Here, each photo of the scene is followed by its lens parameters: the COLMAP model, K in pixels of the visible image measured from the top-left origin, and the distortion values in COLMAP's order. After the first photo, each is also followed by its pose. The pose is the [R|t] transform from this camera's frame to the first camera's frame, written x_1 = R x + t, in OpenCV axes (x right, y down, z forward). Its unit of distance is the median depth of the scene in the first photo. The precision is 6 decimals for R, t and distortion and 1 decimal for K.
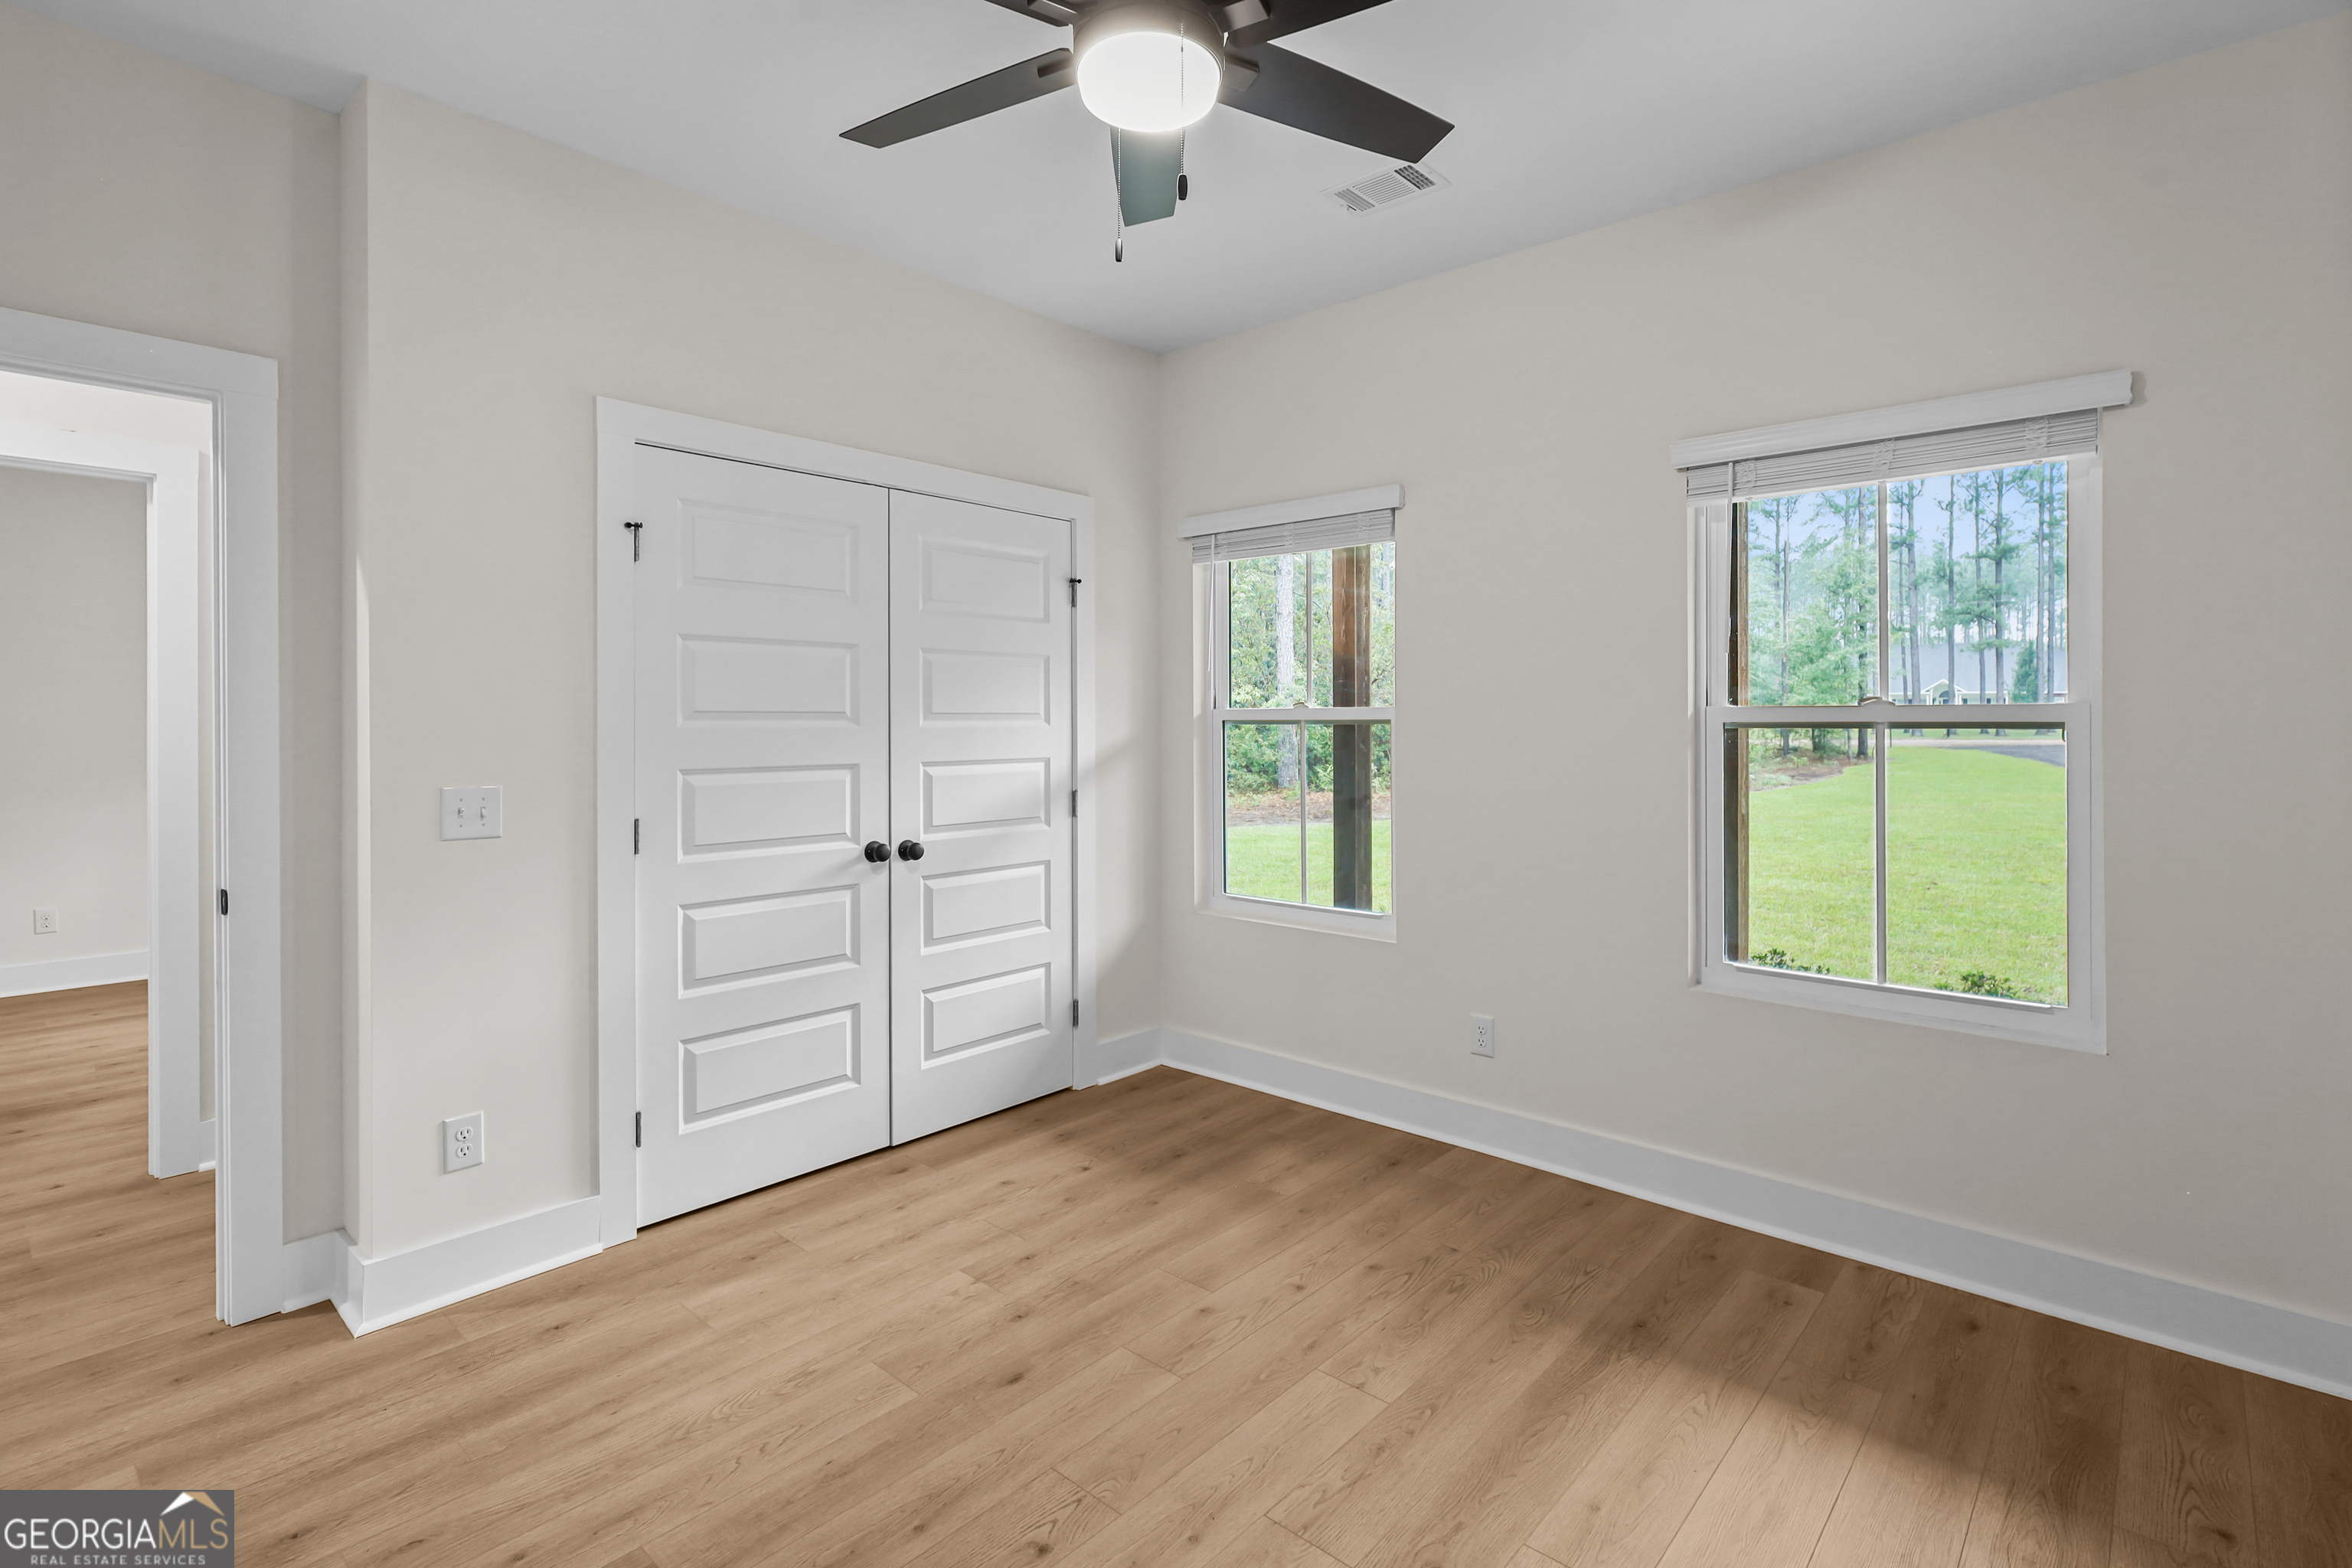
lens RADIAL K [[1107.8, 0, 1189.6], [0, 1107.8, 722.8], [0, 0, 1]] dist [-0.003504, 0.000090]
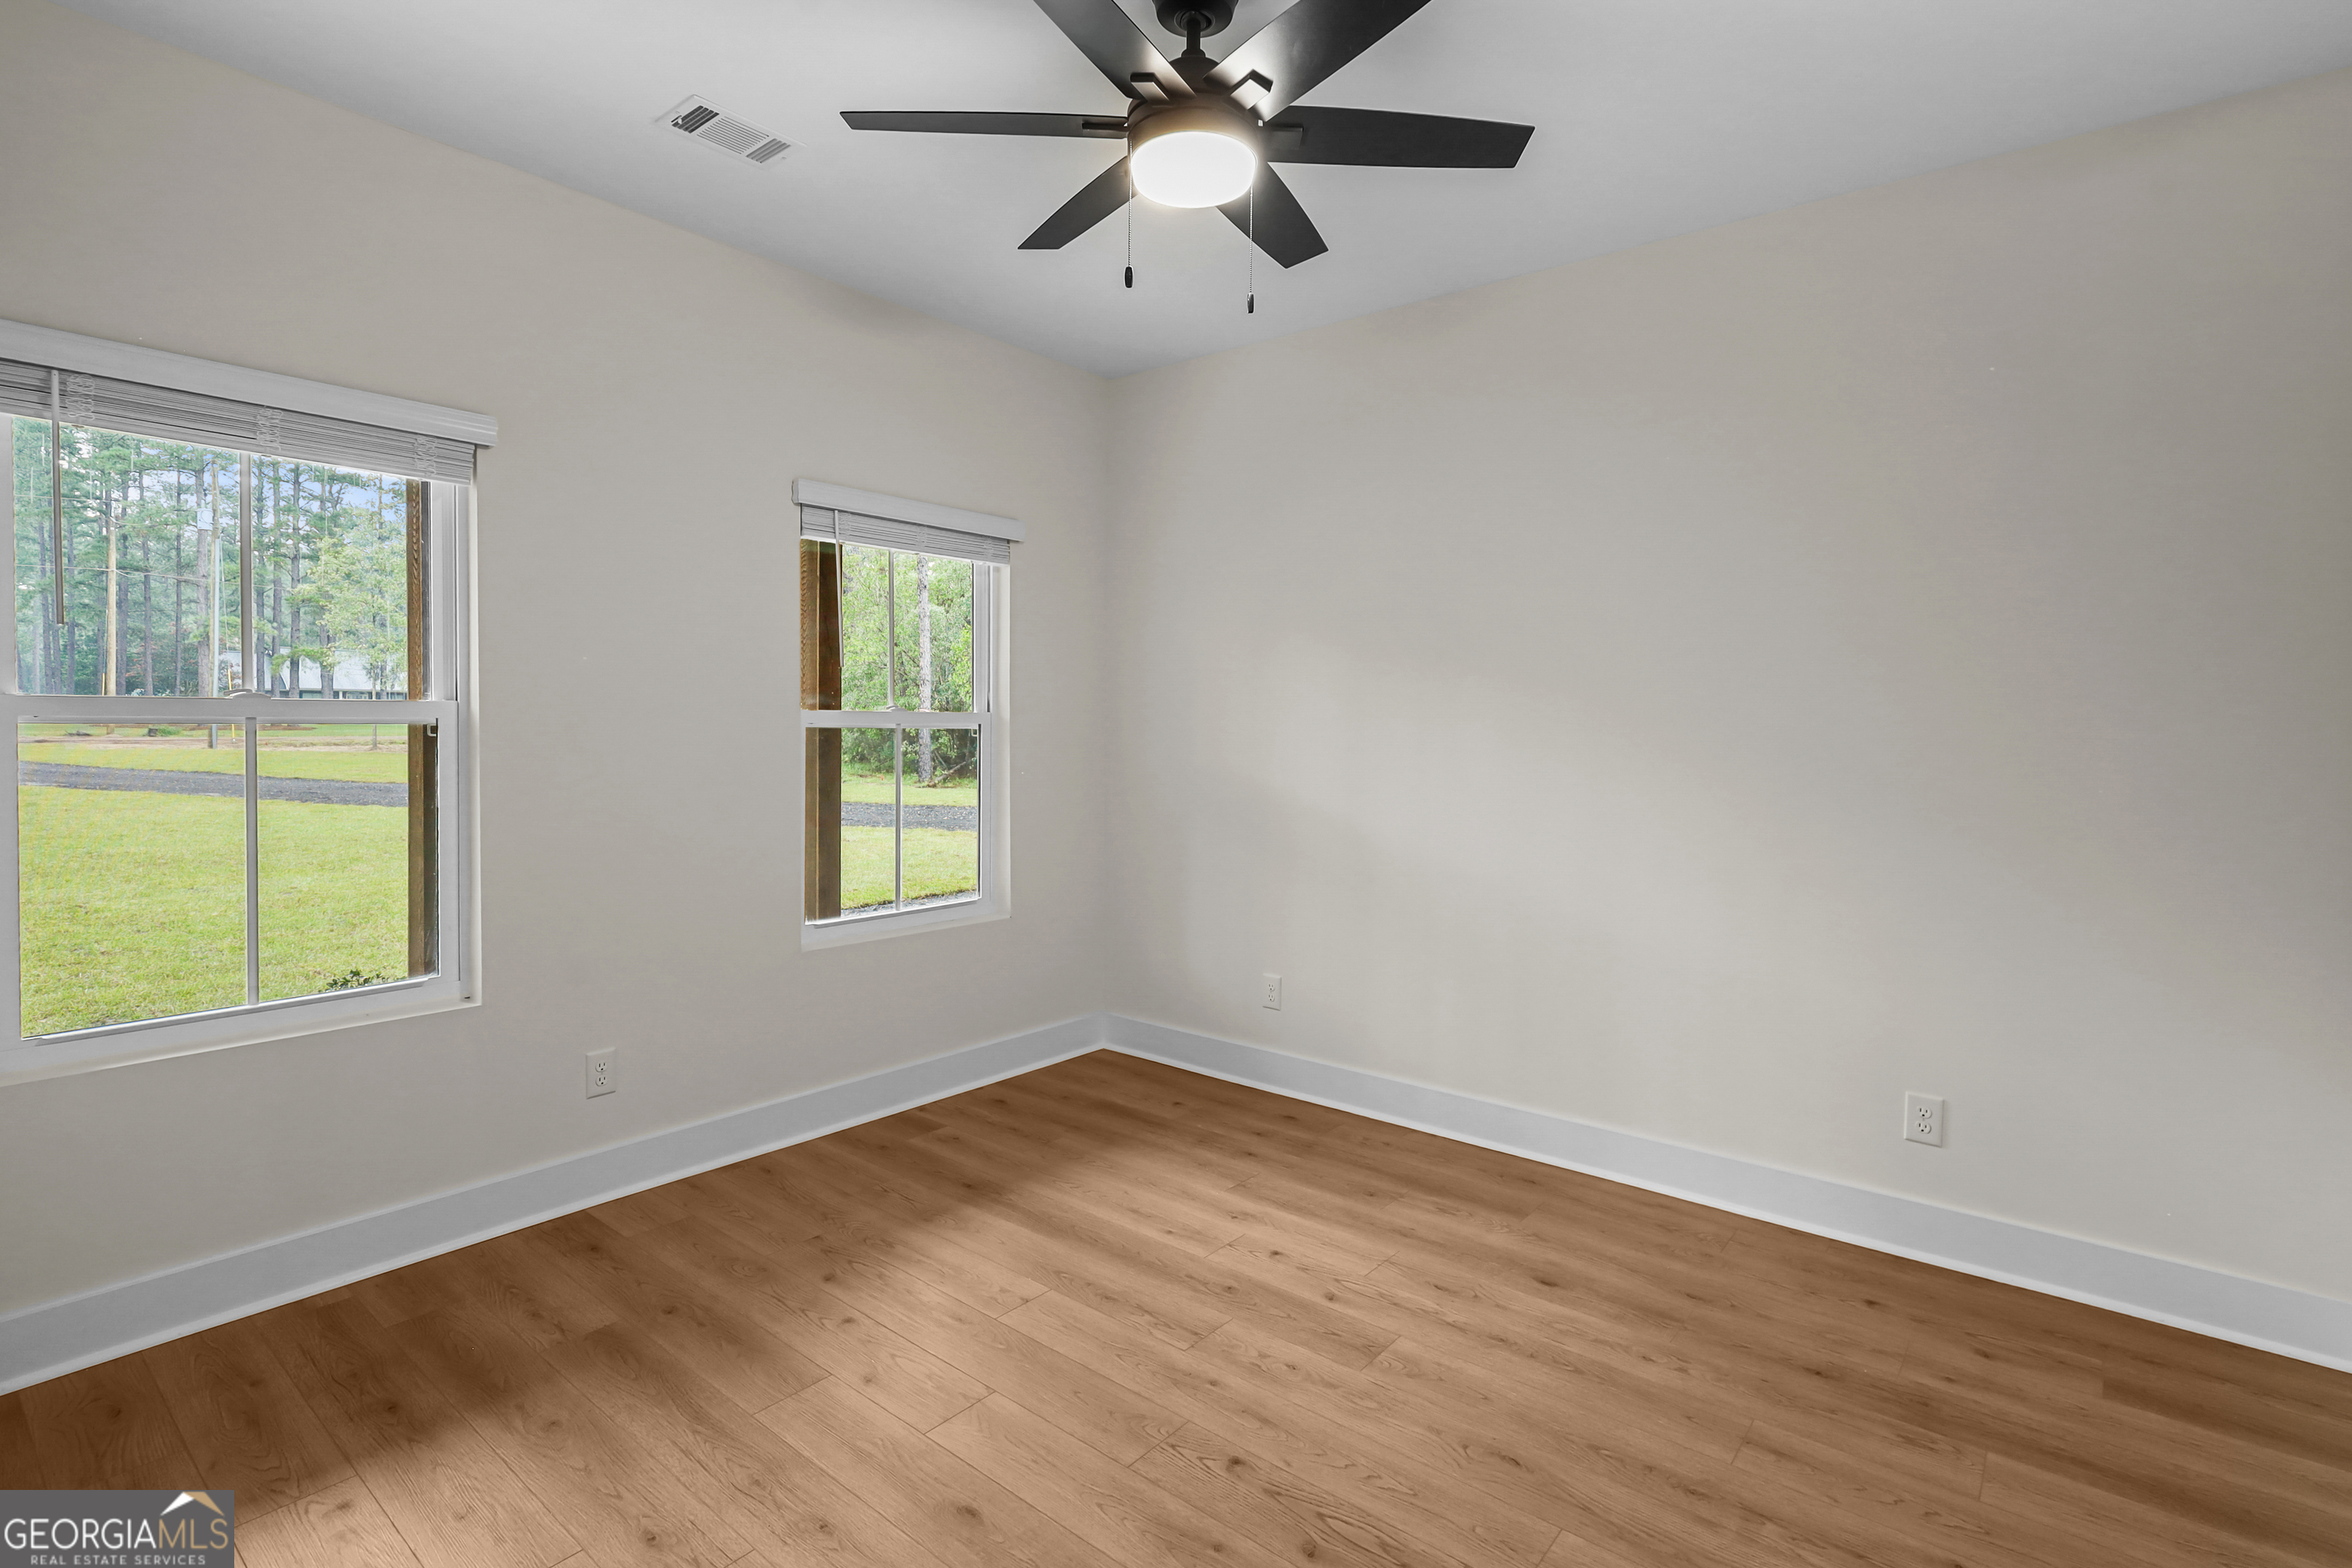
lens RADIAL K [[1109.4, 0, 1190.3], [0, 1109.4, 747.4], [0, 0, 1]] dist [0.000384, 0.001063]
pose [[-0.044332, -0.020375, 0.998809, -0.833709], [-0.010414, 0.999747, 0.019932, -0.003314], [-0.998963, -0.009518, -0.044533, 0.736253]]
